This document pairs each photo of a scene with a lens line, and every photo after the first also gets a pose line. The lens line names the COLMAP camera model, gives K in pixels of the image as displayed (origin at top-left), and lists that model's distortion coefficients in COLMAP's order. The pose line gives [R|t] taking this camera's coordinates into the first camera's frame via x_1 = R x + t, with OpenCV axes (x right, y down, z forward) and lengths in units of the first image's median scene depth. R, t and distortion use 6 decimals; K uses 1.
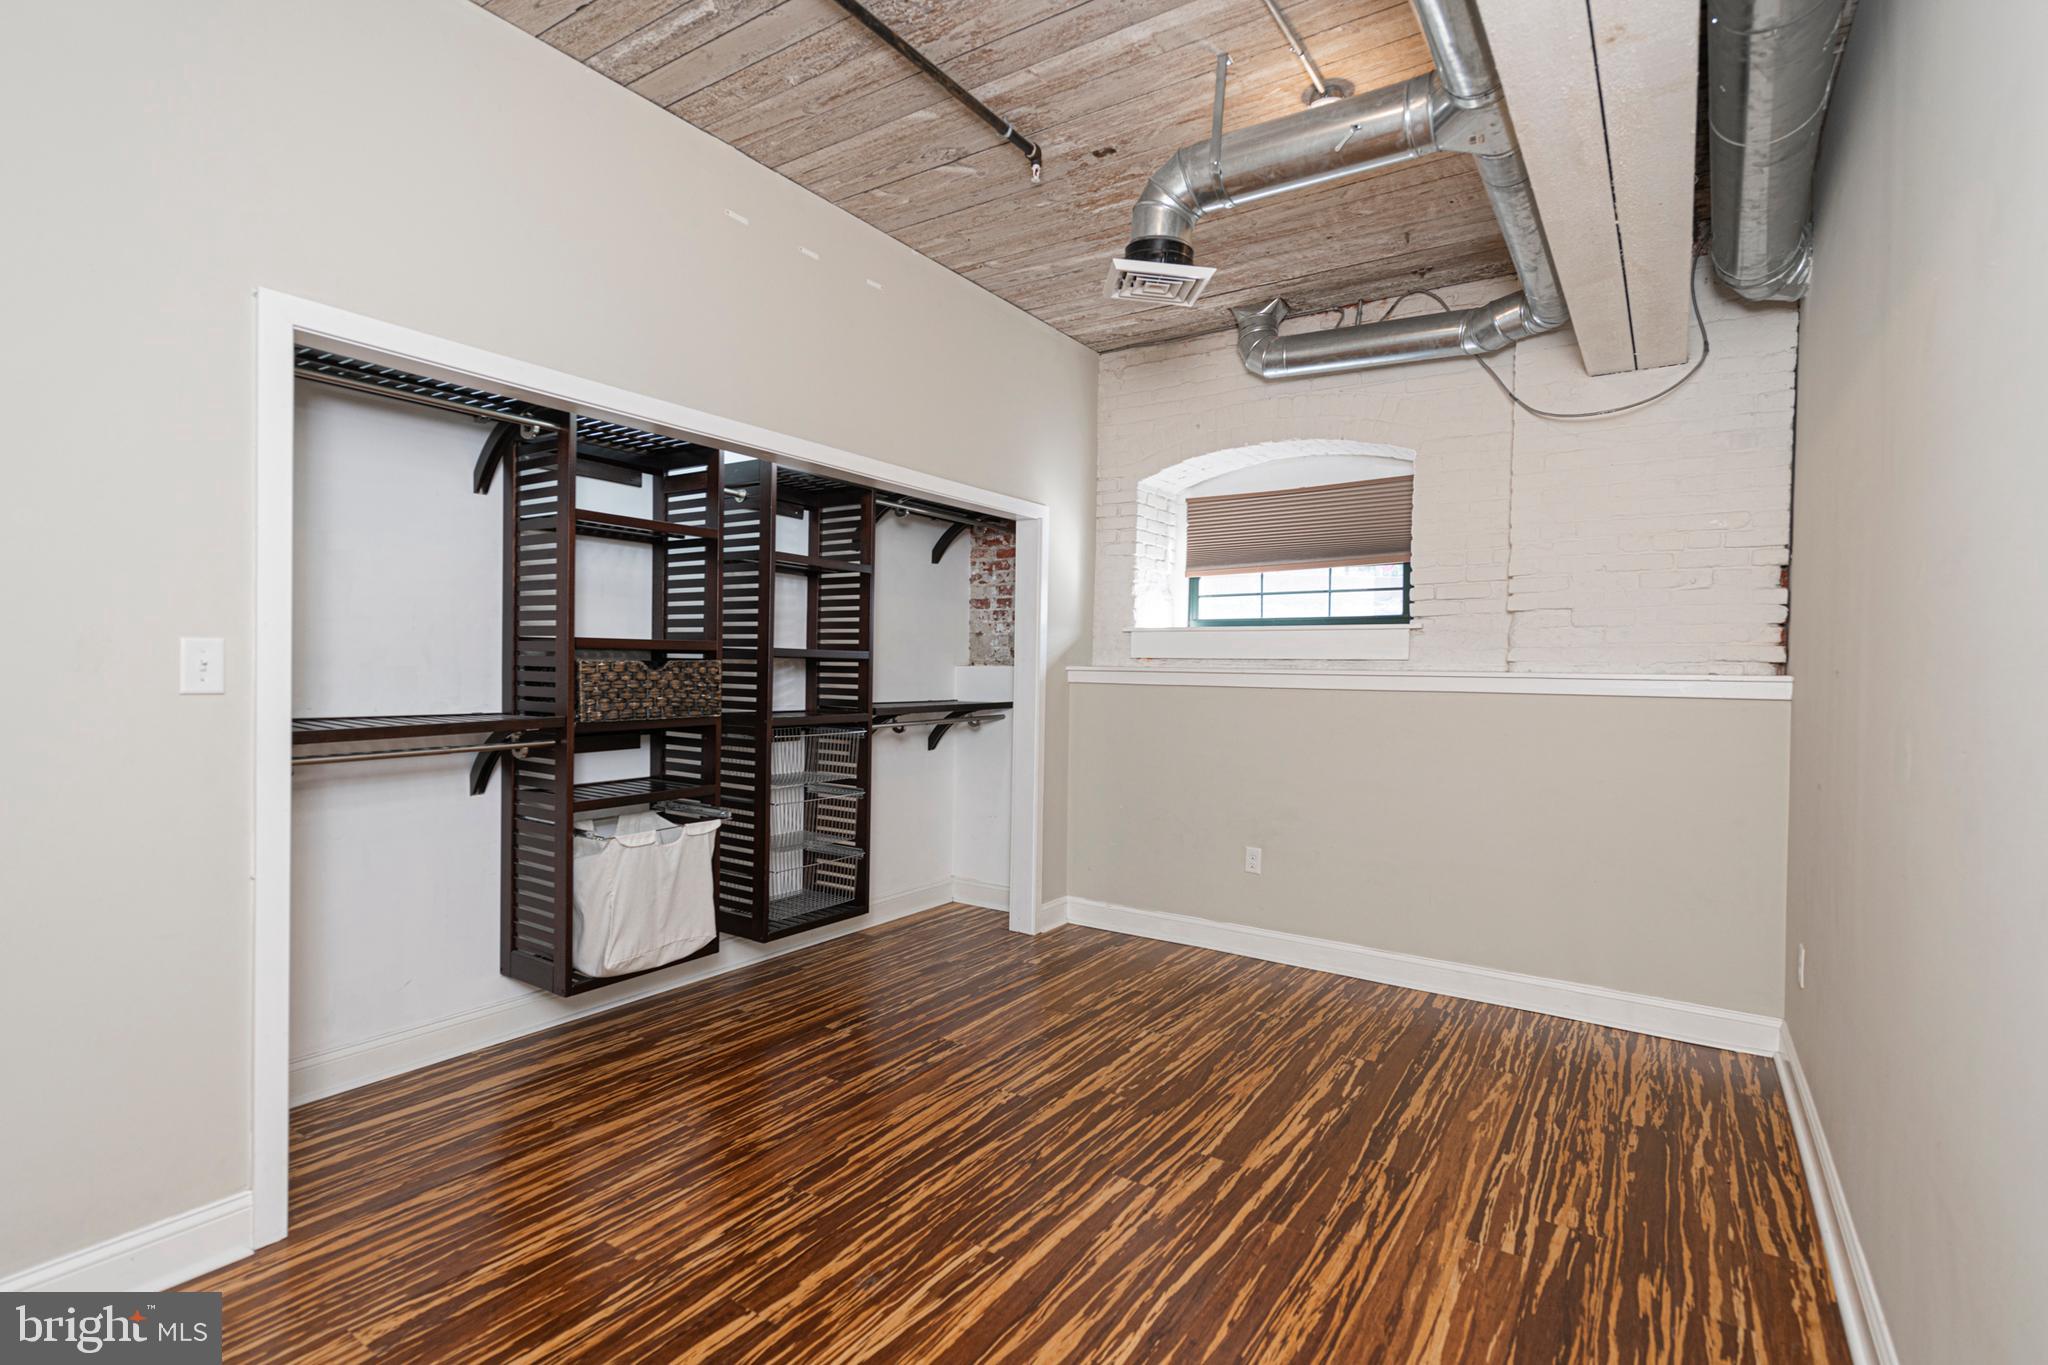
lens RADIAL K [[956.4, 0, 1031.1], [0, 956.4, 679.5], [0, 0, 1]] dist [0.009587, -0.000594]
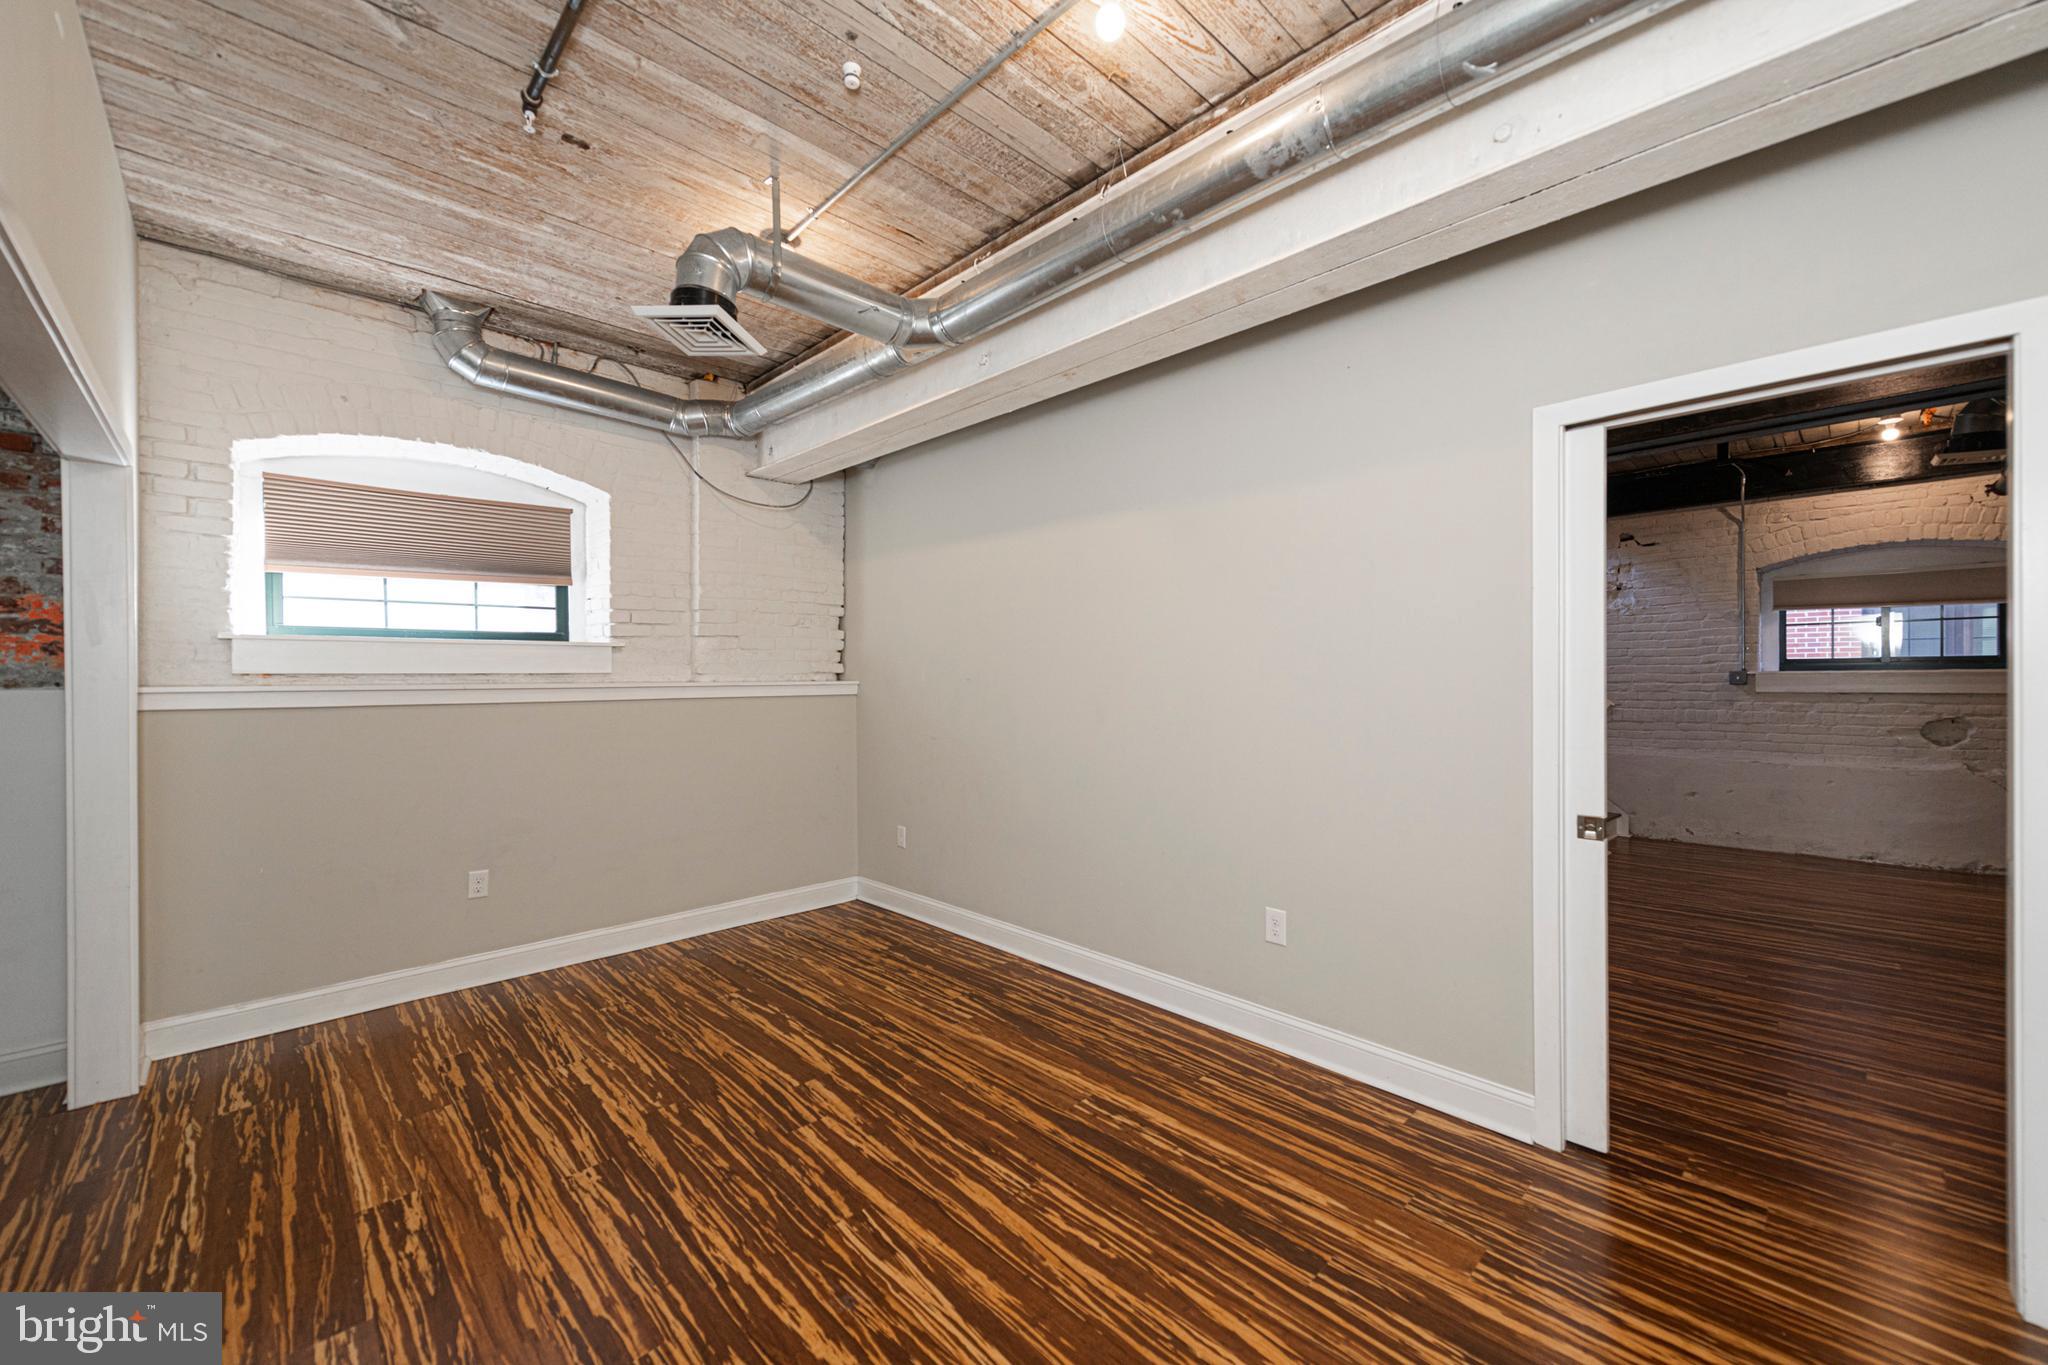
lens RADIAL K [[801.6, 0, 1028.8], [0, 801.6, 680.4], [0, 0, 1]] dist [0.015193, -0.005056]
pose [[0.208332, -0.021888, 0.977813, -0.613205], [0.020840, 0.999622, 0.017936, -0.025252], [-0.977836, 0.016641, 0.208709, 0.403621]]
